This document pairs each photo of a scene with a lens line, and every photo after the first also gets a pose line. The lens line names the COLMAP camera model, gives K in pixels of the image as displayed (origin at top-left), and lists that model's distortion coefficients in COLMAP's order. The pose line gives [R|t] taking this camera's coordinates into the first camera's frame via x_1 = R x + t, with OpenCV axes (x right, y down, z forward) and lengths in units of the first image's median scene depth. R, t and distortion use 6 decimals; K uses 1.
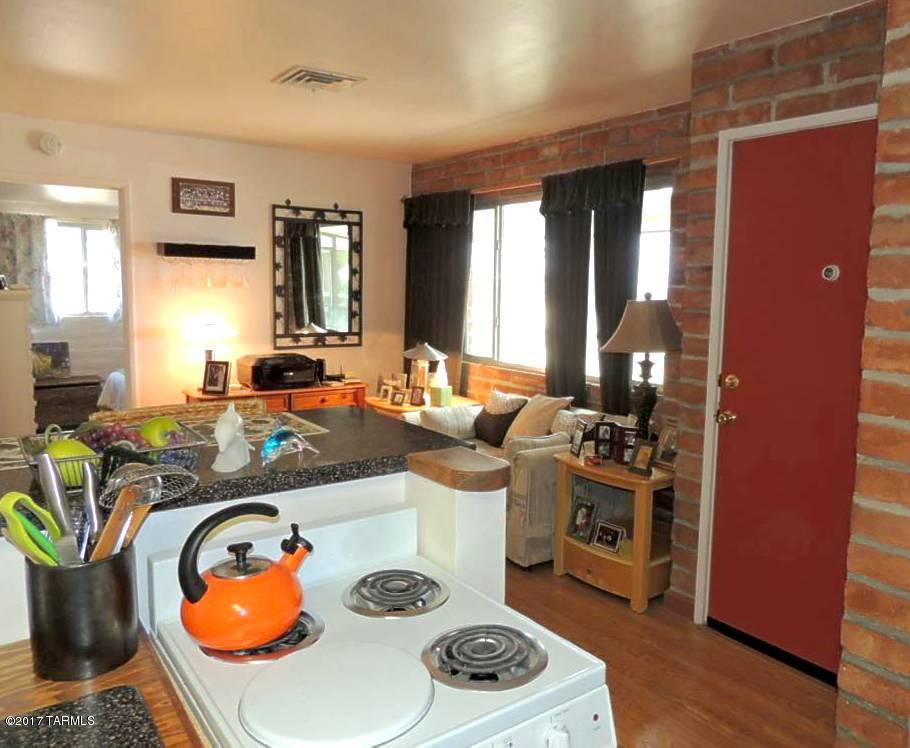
lens RADIAL K [[727.5, 0, 496.8], [0, 727.5, 368.0], [0, 0, 1]] dist [-0.009264, -0.008663]
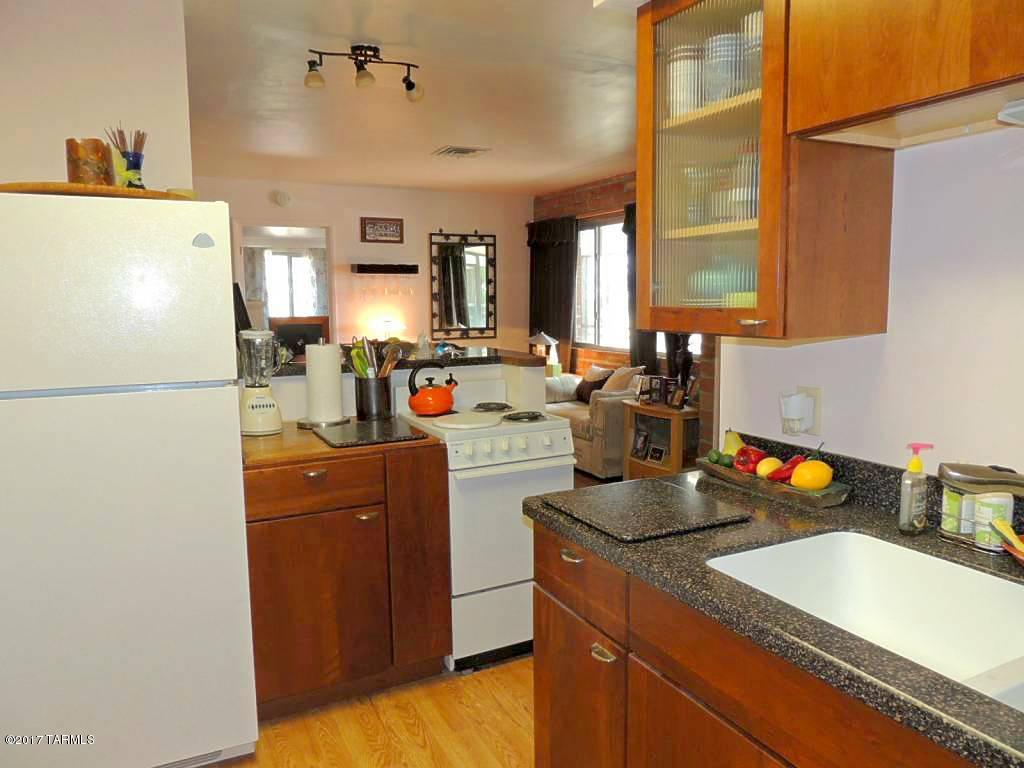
lens RADIAL K [[725.6, 0, 512.8], [0, 725.6, 384.1], [0, 0, 1]] dist [-0.029996, 0.004250]
pose [[0.984297, -0.006641, -0.176393, 0.081262], [0.007170, 0.999972, 0.002358, 0.055603], [0.176372, -0.003586, 0.984317, -0.310138]]
